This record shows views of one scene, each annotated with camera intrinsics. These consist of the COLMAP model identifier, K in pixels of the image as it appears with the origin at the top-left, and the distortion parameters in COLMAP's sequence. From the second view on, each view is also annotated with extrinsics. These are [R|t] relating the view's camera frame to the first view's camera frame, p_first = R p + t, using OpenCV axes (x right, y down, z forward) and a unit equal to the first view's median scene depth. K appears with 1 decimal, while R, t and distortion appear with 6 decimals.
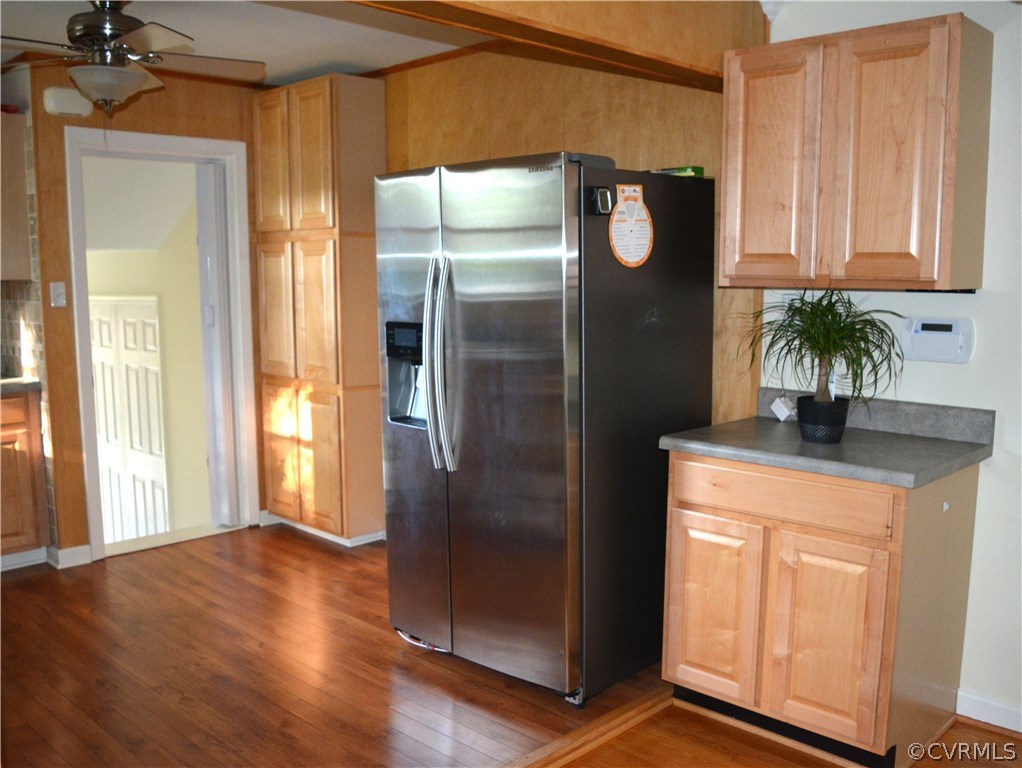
lens RADIAL K [[946.8, 0, 509.3], [0, 946.8, 388.0], [0, 0, 1]] dist [-0.059701, 0.000000]
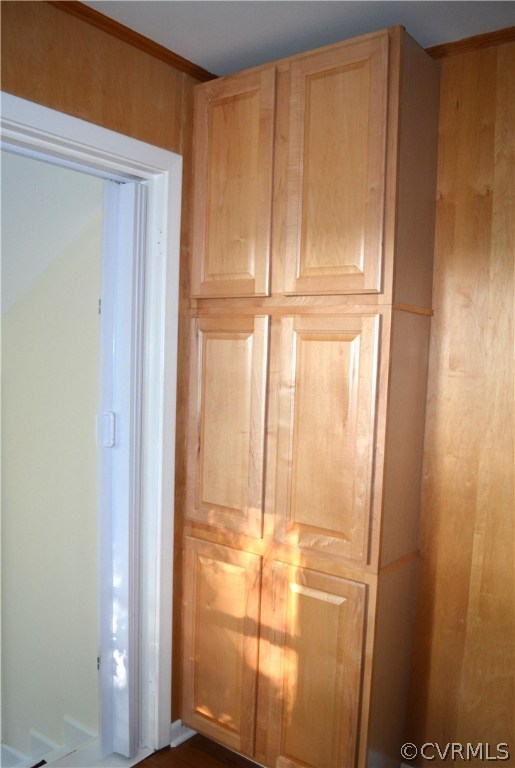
lens RADIAL K [[612.5, 0, 259.0], [0, 612.5, 384.1], [0, 0, 1]] dist [-0.069455, -0.004648]
pose [[0.988807, 0.024198, 0.147227, -0.297327], [-0.015499, 0.998081, -0.059952, -0.088555], [-0.148395, 0.056999, 0.987284, 0.623641]]
